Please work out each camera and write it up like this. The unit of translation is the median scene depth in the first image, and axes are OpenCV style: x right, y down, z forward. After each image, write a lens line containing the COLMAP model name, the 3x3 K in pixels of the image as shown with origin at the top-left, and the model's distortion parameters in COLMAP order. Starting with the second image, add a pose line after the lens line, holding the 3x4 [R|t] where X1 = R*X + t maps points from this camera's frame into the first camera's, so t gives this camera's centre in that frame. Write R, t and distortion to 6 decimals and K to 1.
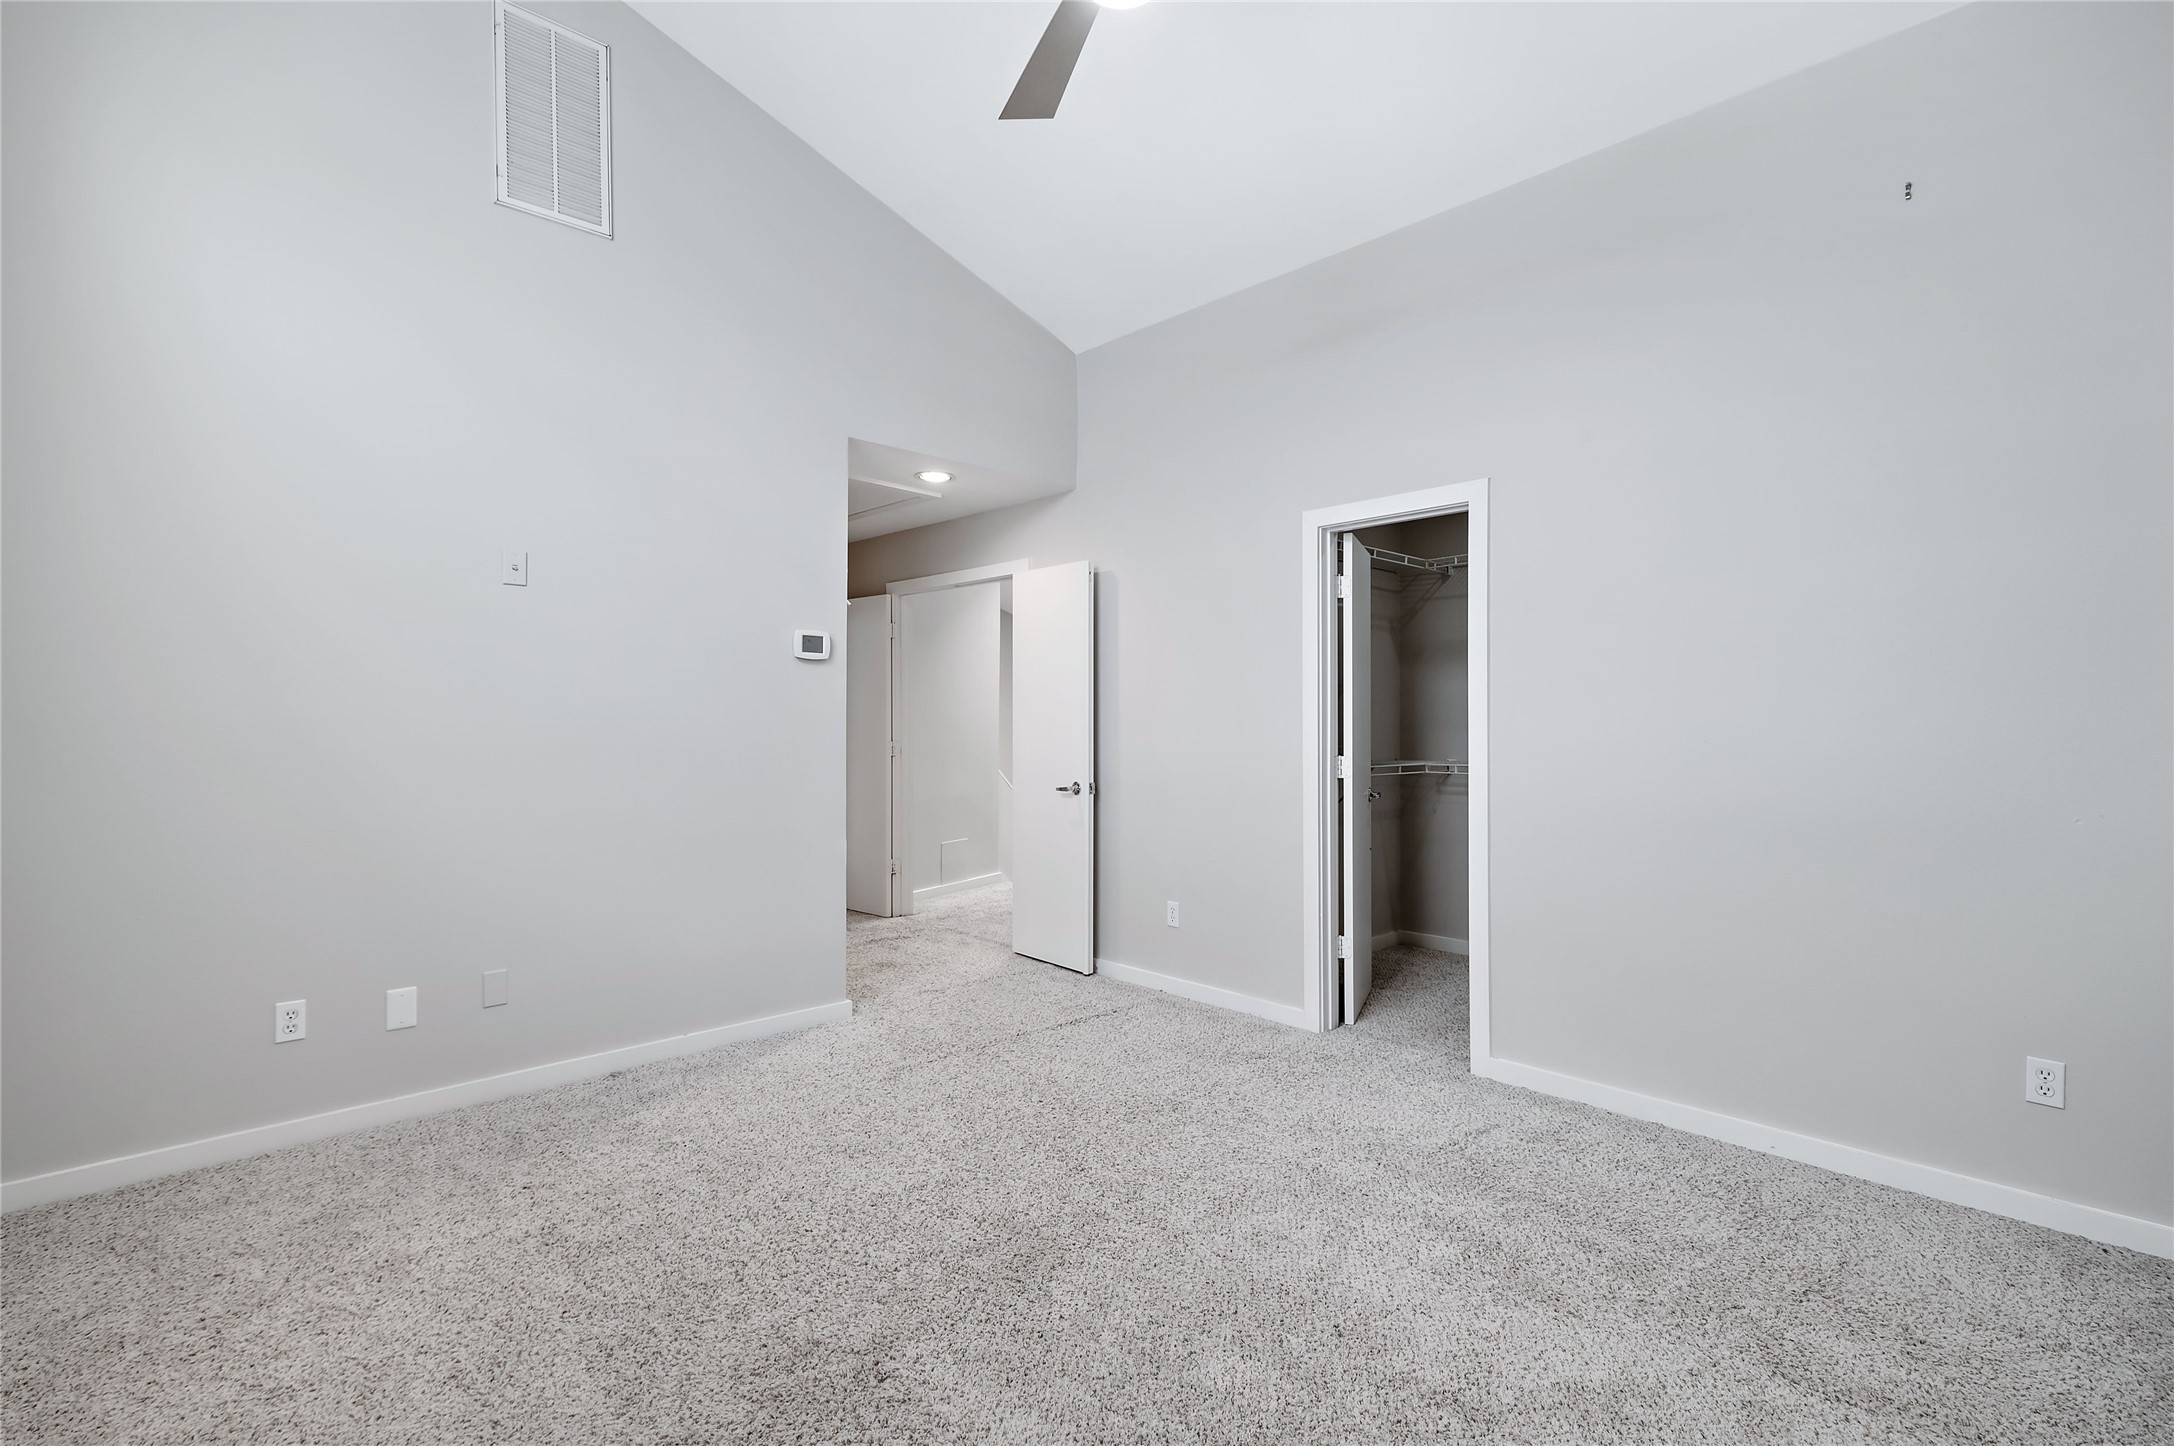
lens RADIAL K [[1003.0, 0, 1076.7], [0, 1003.0, 723.7], [0, 0, 1]] dist [-0.010825, 0.000448]
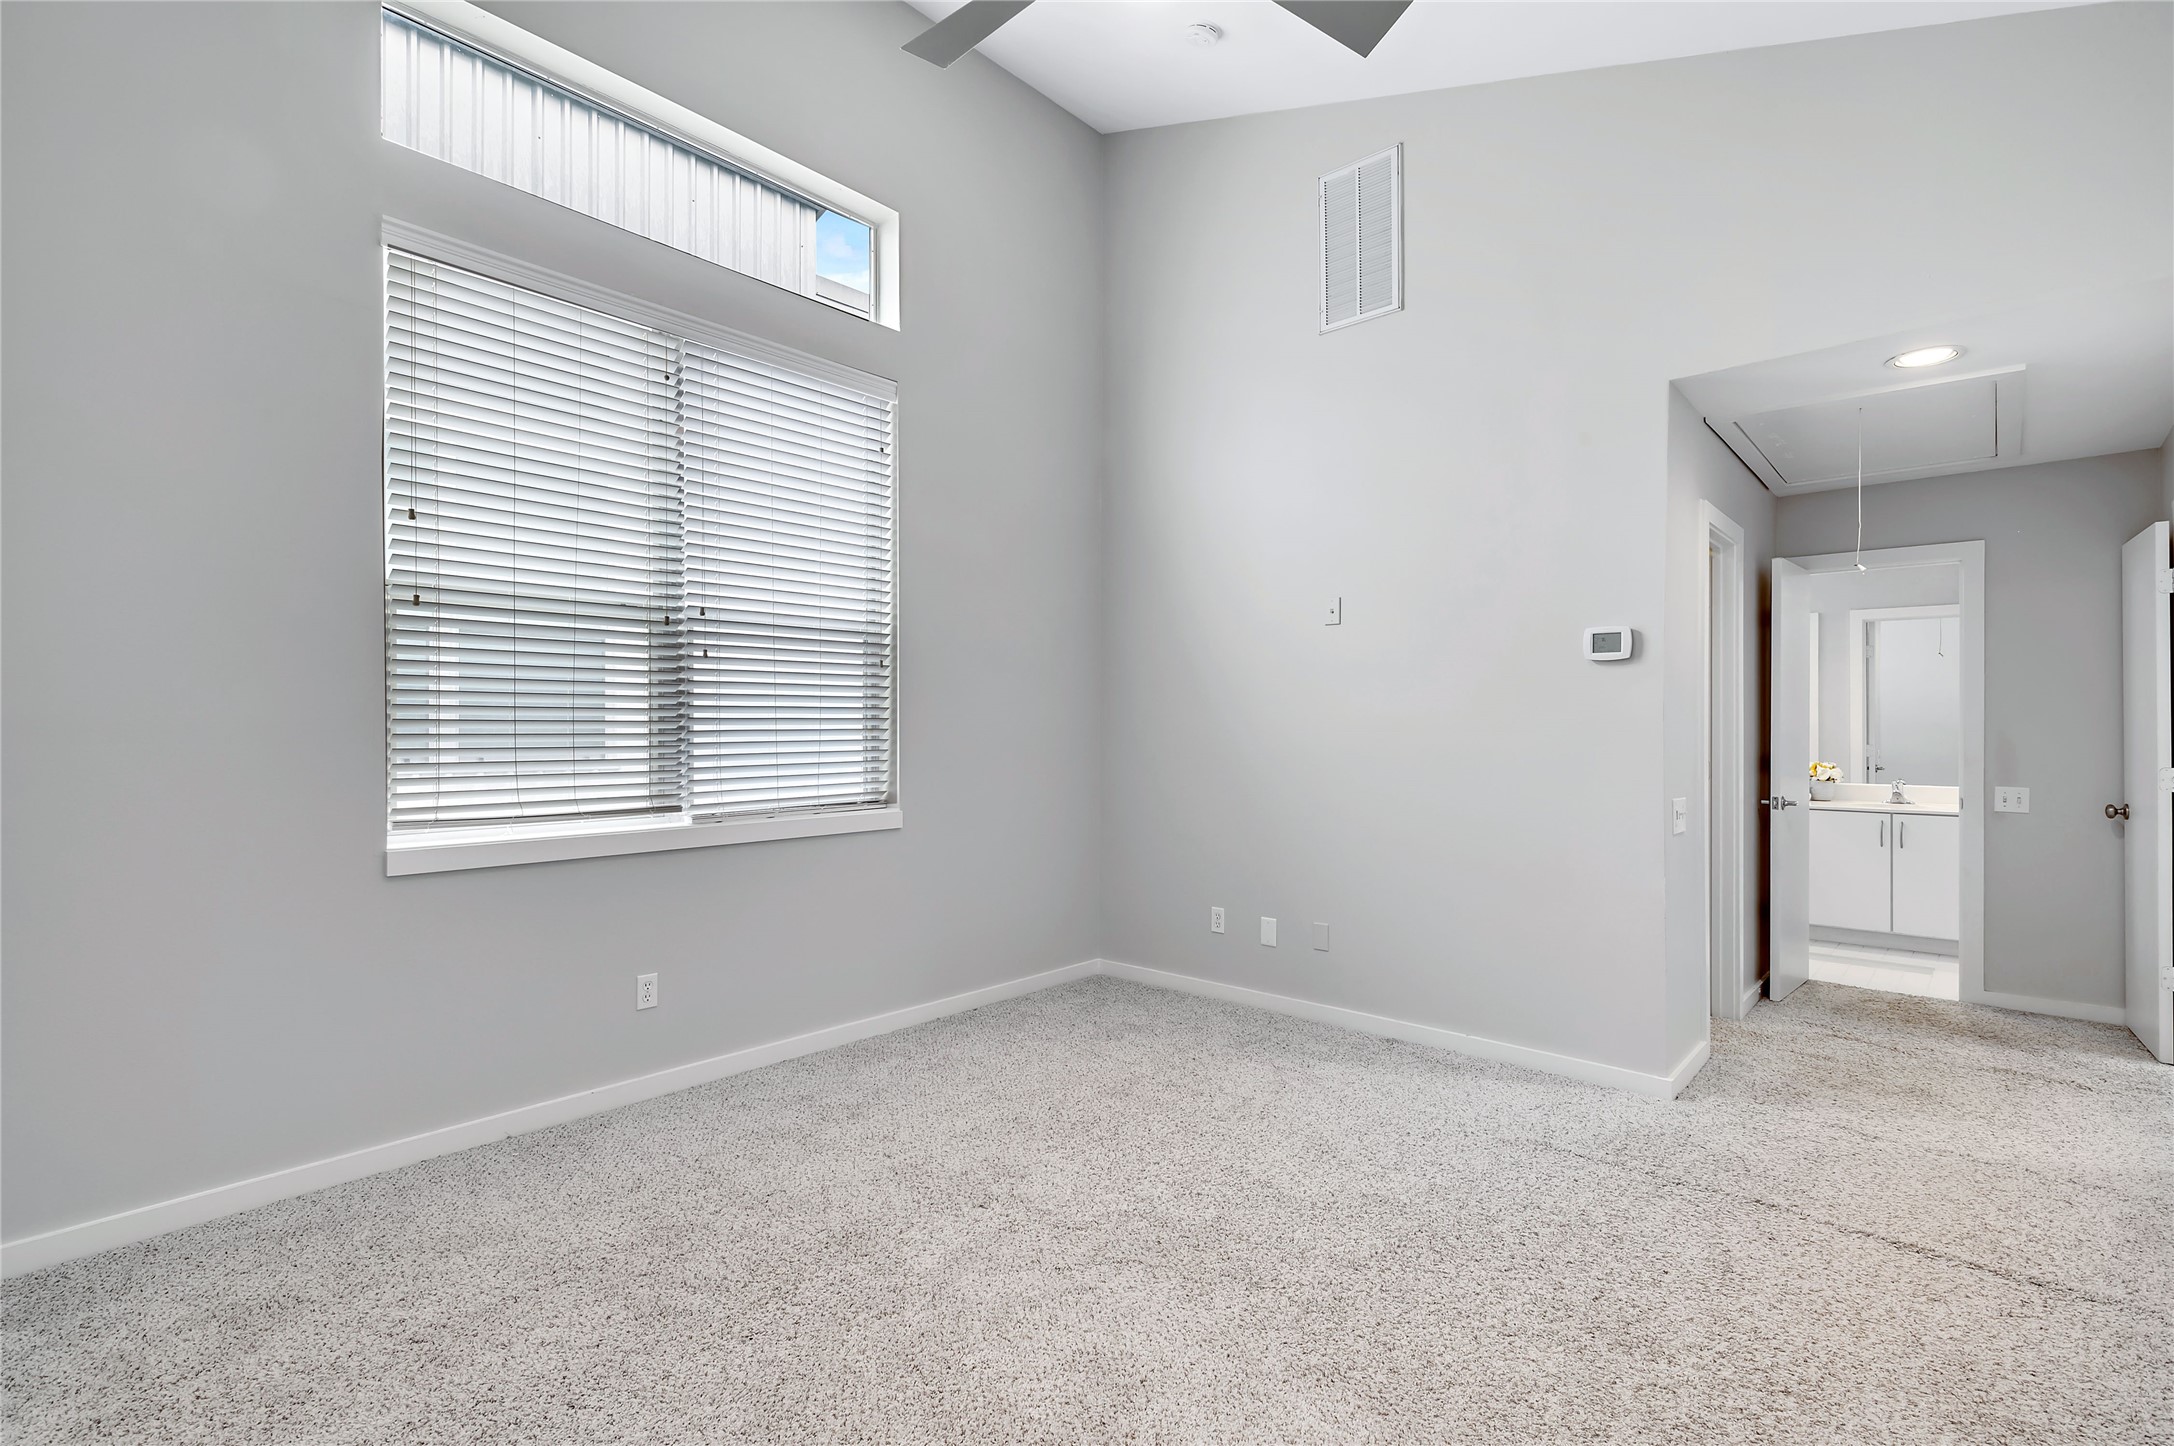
lens RADIAL K [[1003.0, 0, 1076.7], [0, 1003.0, 723.7], [0, 0, 1]] dist [-0.010825, 0.000448]
pose [[0.041975, -0.005253, -0.999105, 0.671202], [0.000331, 0.999986, -0.005244, -0.006083], [0.999119, -0.000111, 0.041976, 0.590814]]
